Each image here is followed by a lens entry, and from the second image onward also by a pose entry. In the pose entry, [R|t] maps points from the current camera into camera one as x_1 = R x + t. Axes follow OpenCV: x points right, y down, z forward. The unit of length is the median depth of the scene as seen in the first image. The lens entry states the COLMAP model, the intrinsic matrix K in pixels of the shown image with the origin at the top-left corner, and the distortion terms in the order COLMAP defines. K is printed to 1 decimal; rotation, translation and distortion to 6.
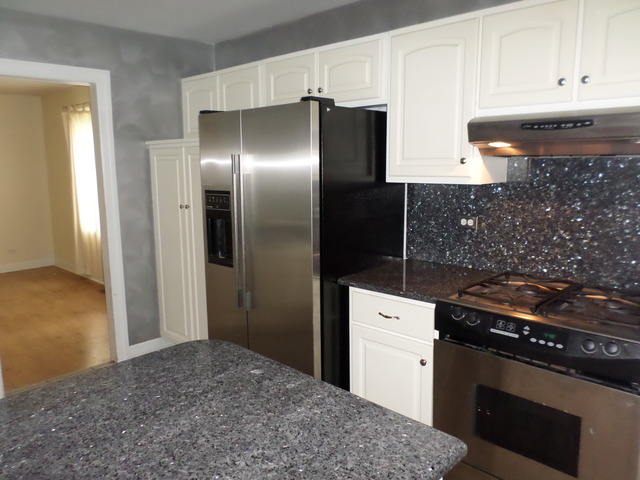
lens RADIAL K [[487.3, 0, 314.3], [0, 487.3, 236.3], [0, 0, 1]] dist [-0.002548, -0.007943]
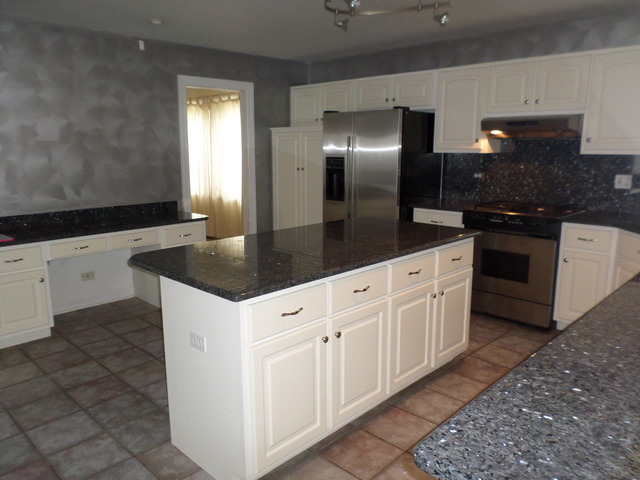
lens RADIAL K [[487.3, 0, 309.3], [0, 487.3, 233.0], [0, 0, 1]] dist [-0.002548, -0.007943]
pose [[0.999860, 0.011663, -0.012028, -0.330574], [-0.011396, 0.999693, 0.022021, 0.175504], [0.012282, -0.021881, 0.999685, -0.938385]]
